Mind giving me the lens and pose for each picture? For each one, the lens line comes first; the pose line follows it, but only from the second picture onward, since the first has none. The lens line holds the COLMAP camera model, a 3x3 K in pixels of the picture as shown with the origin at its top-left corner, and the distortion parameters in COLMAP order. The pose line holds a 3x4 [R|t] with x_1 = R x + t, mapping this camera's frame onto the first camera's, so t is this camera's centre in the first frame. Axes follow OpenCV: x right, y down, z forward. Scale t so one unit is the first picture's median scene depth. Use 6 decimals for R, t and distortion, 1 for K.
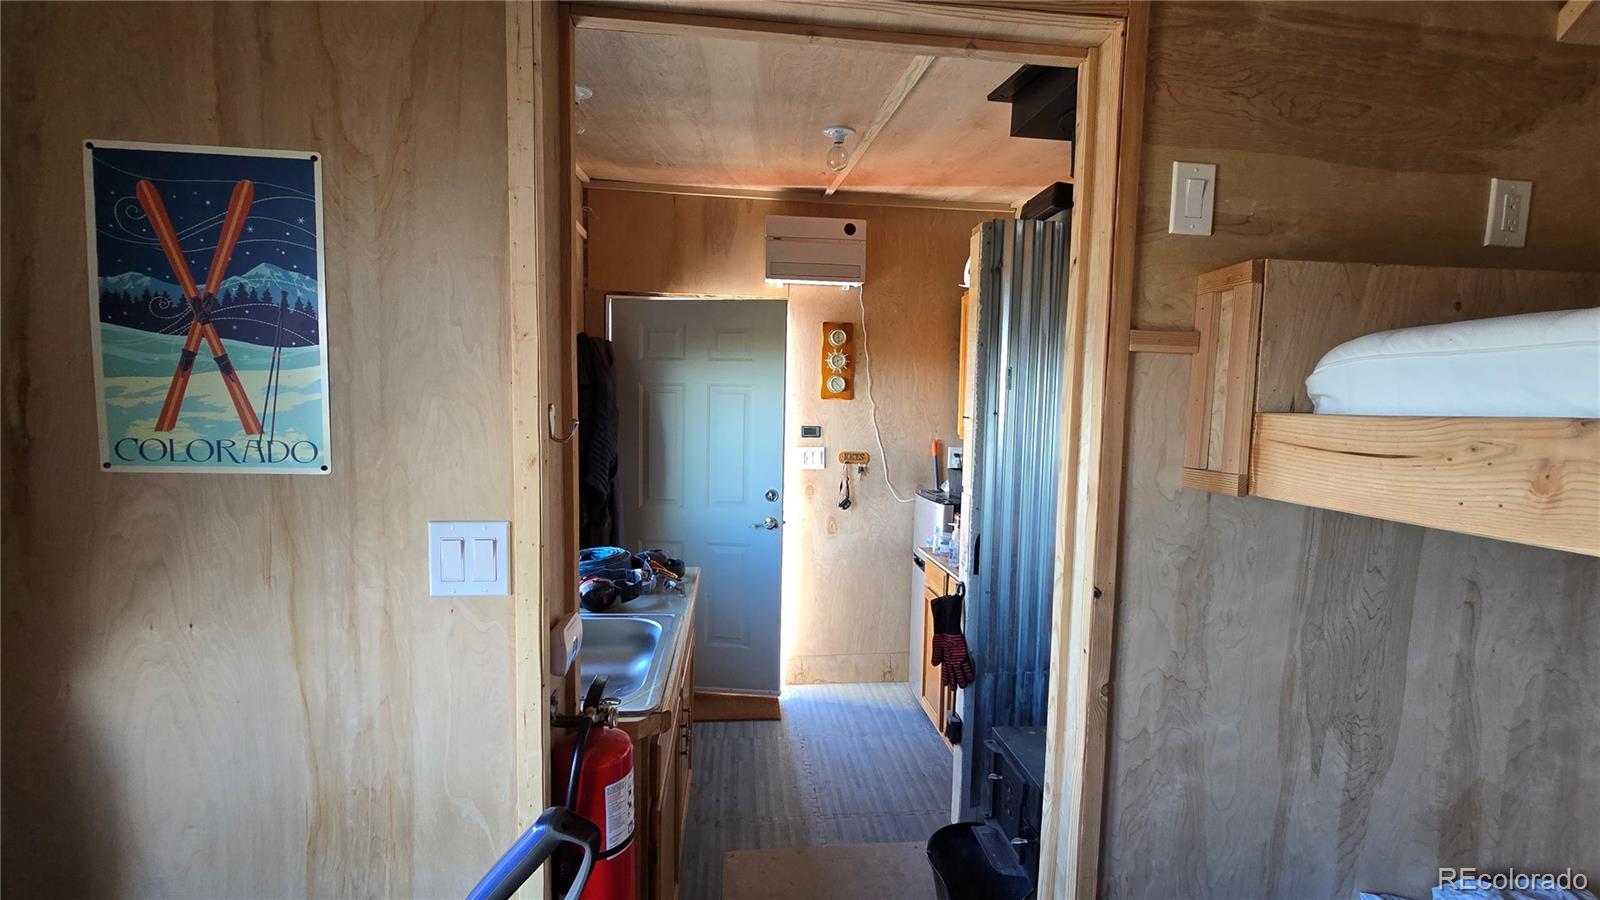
lens RADIAL K [[632.7, 0, 796.8], [0, 632.7, 458.2], [0, 0, 1]] dist [-0.003204, -0.000233]
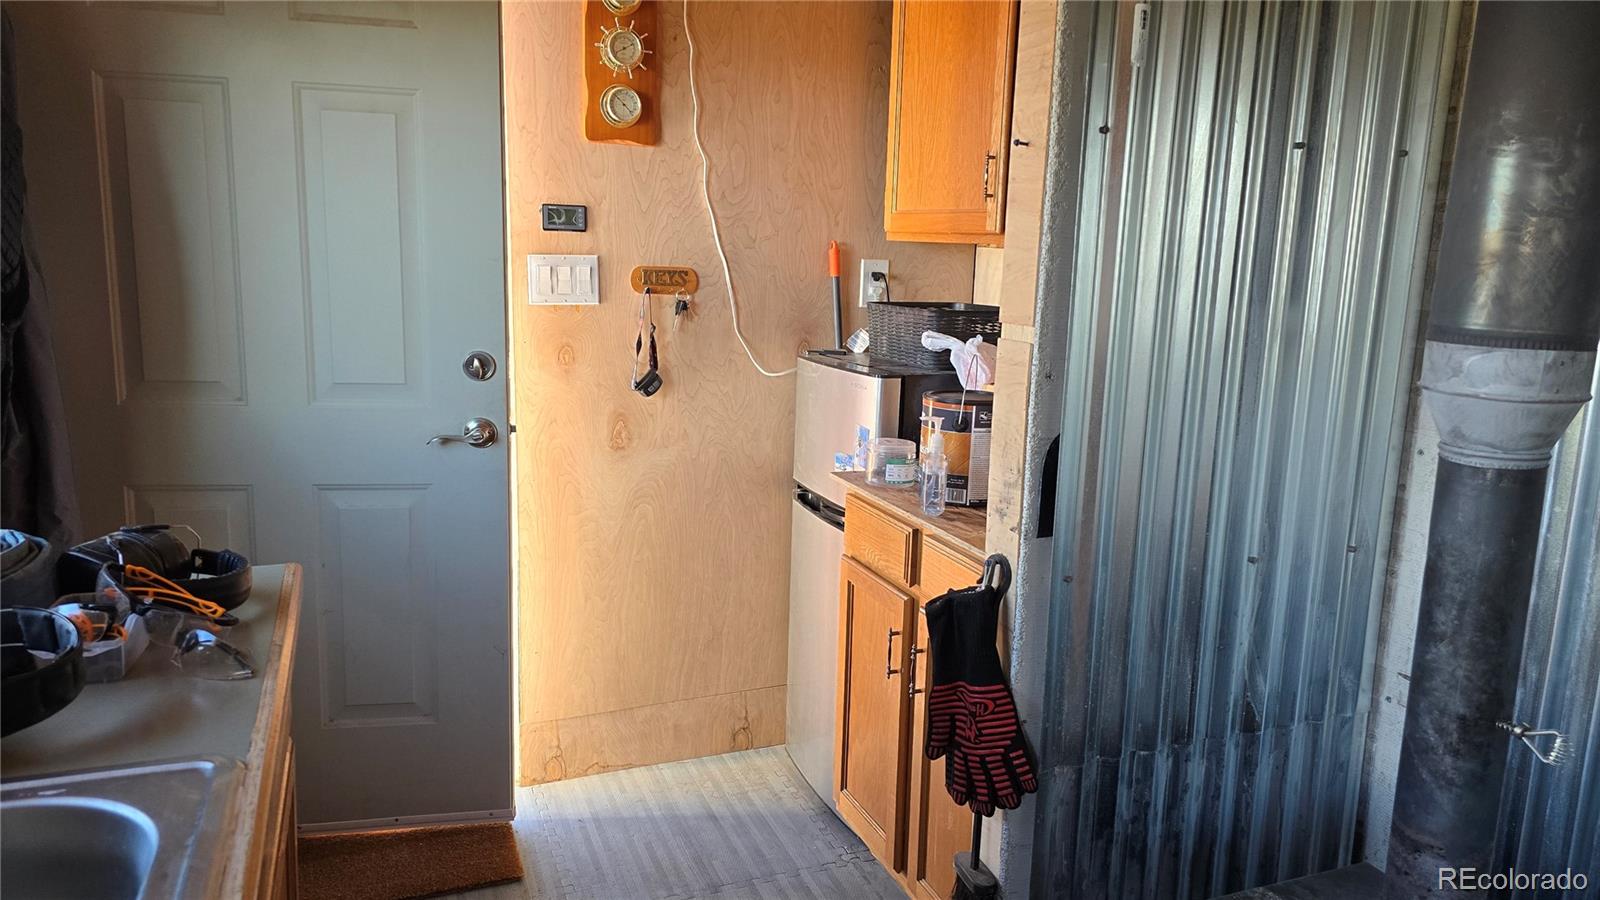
lens RADIAL K [[1087.8, 0, 807.4], [0, 1087.8, 436.8], [0, 0, 1]] dist [0.058962, -0.036193]
pose [[0.958922, -0.039074, 0.280966, -0.035546], [0.006987, 0.993421, 0.114310, 0.023301], [-0.283584, -0.107651, 0.952886, 0.235385]]
